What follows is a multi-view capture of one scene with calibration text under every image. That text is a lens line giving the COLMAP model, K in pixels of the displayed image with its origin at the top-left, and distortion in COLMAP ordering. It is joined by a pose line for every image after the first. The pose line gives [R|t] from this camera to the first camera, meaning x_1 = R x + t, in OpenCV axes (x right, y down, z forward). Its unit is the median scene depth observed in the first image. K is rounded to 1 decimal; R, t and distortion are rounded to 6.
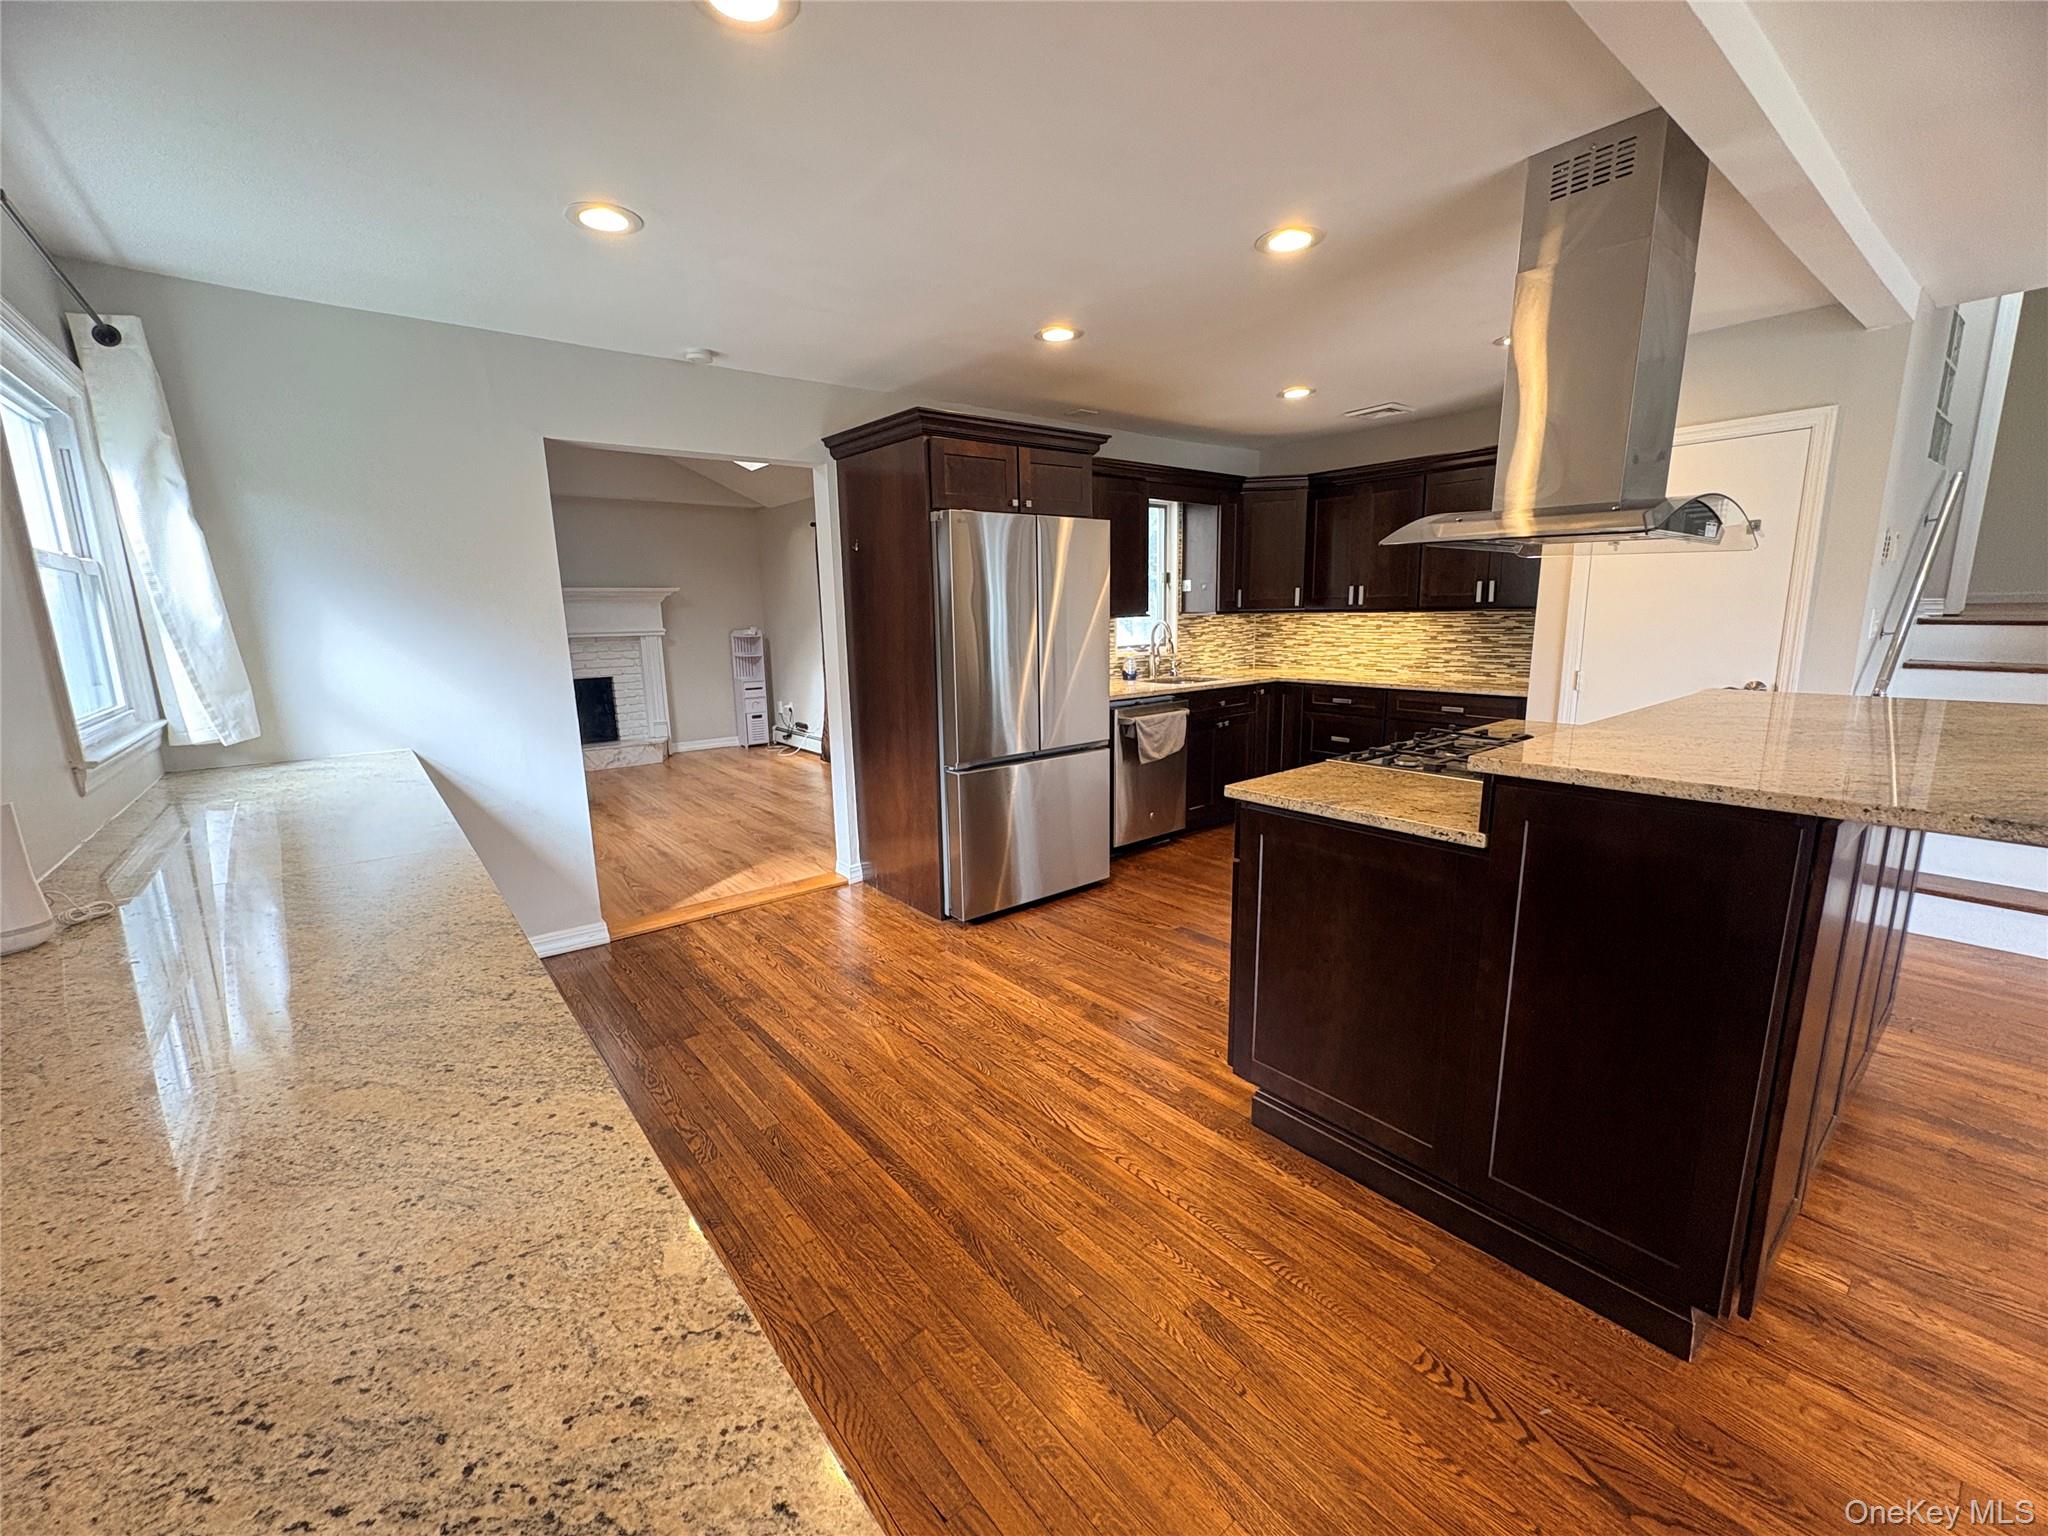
lens RADIAL K [[831.1, 0, 1026.3], [0, 831.1, 769.5], [0, 0, 1]] dist [0.001190, -0.000803]
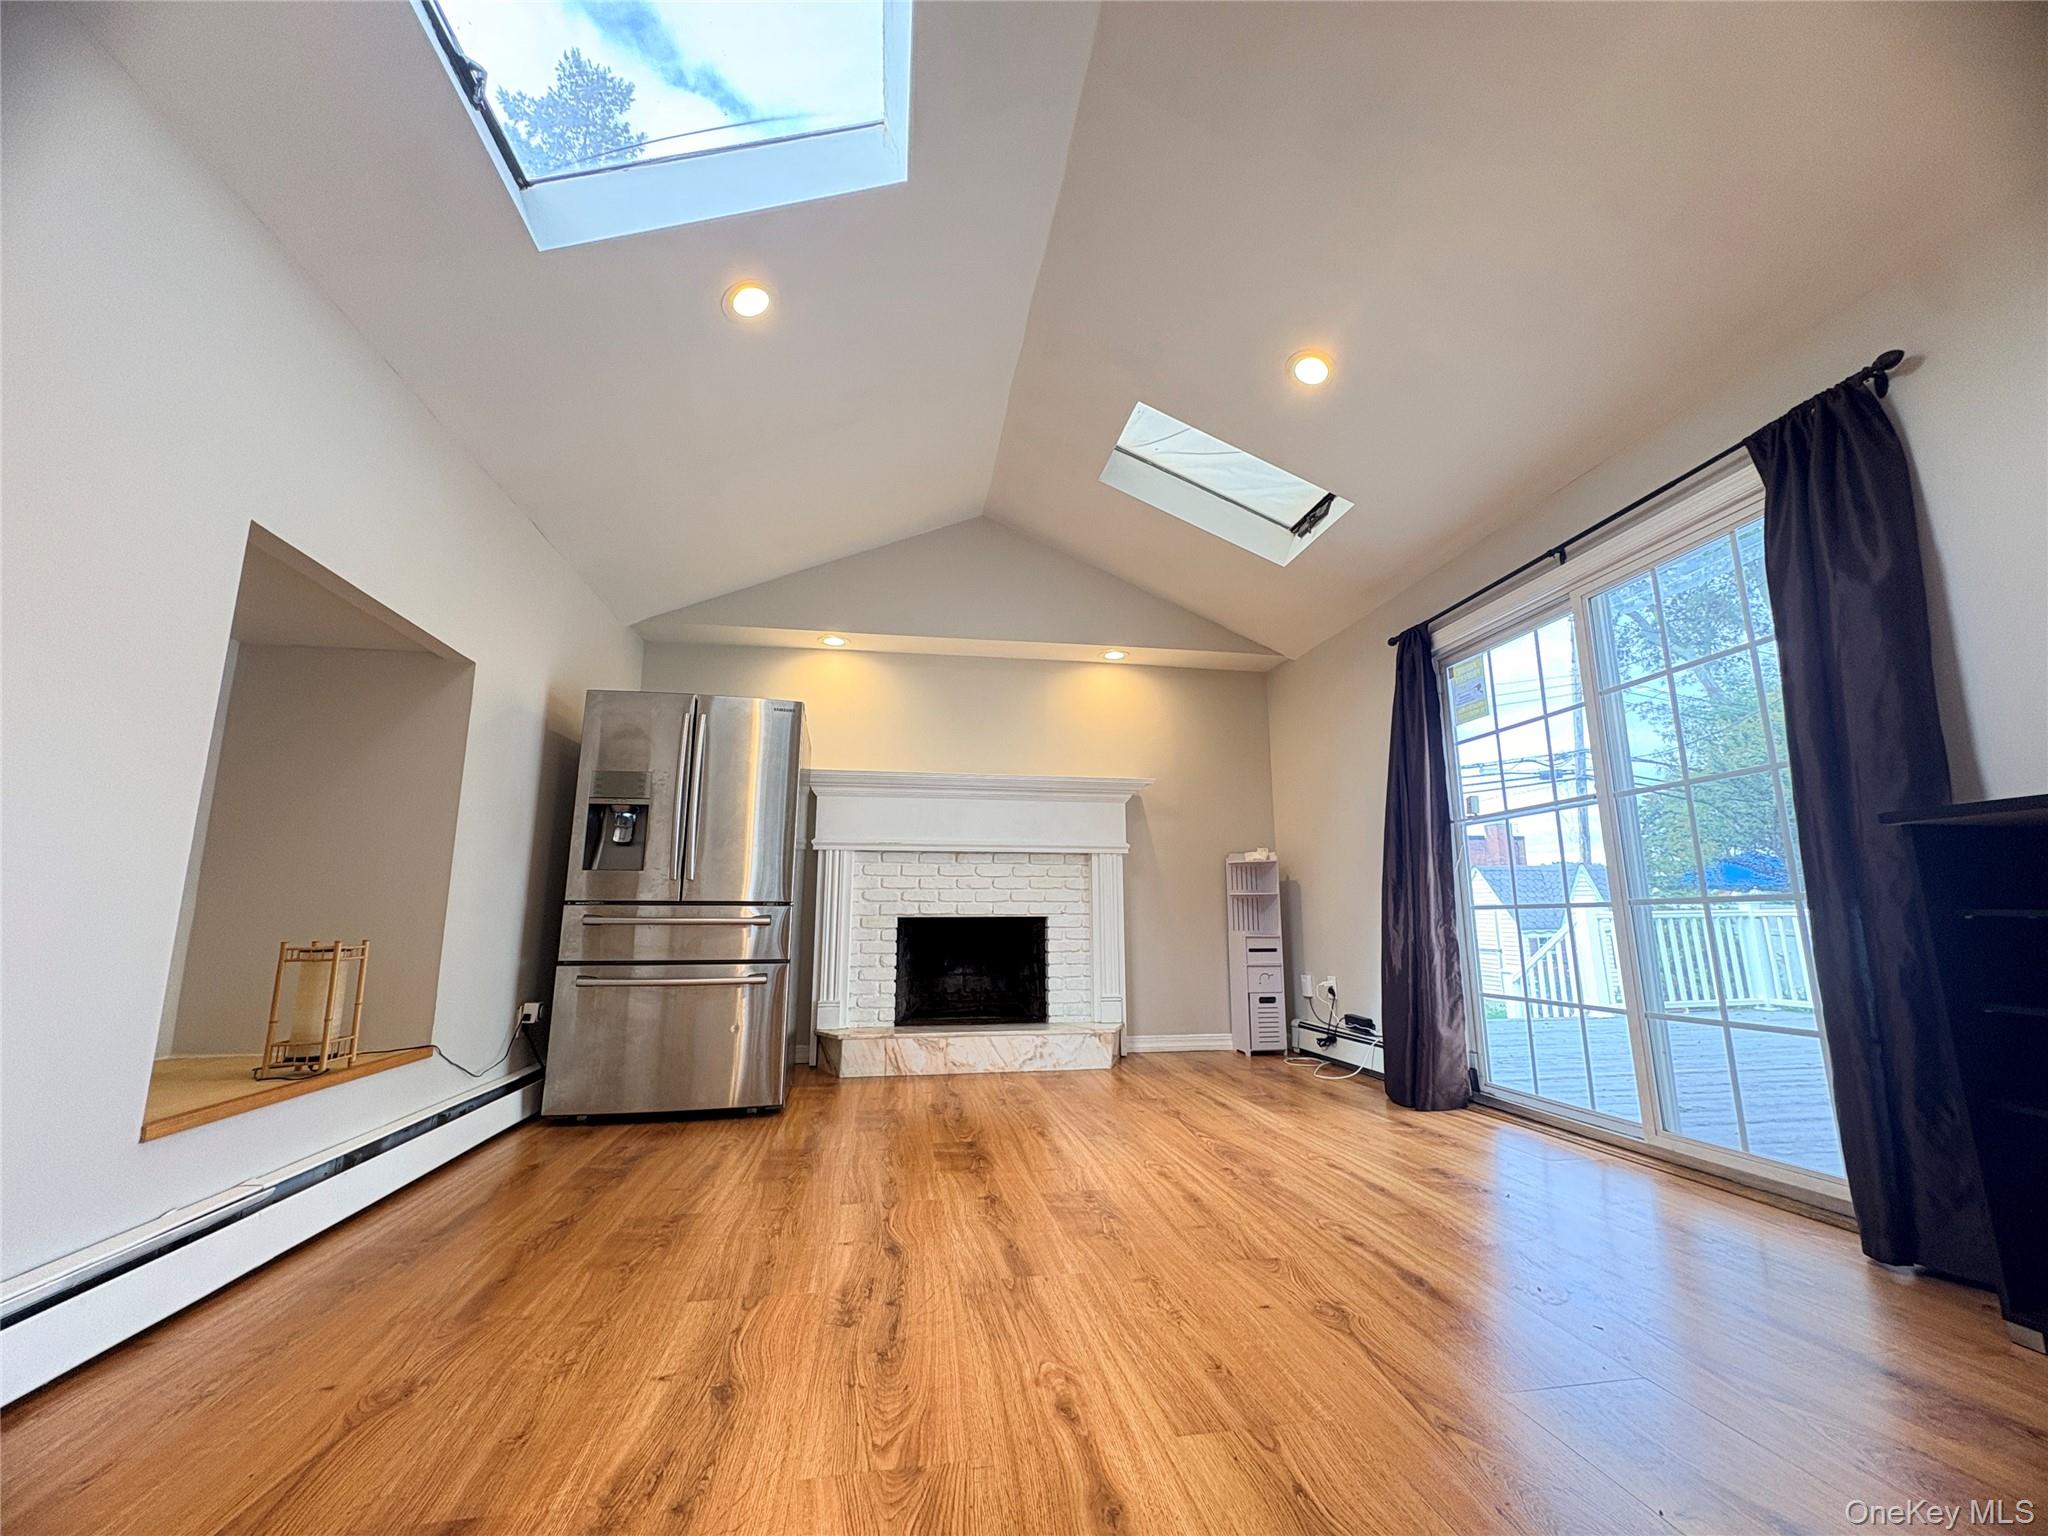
lens RADIAL K [[831.1, 0, 1015.8], [0, 831.1, 763.9], [0, 0, 1]] dist [0.001190, -0.000803]
pose [[0.867813, -0.074047, -0.491342, -0.300929], [-0.107166, 0.937671, -0.330589, -0.013658], [0.485197, 0.339545, 0.805788, 0.664199]]
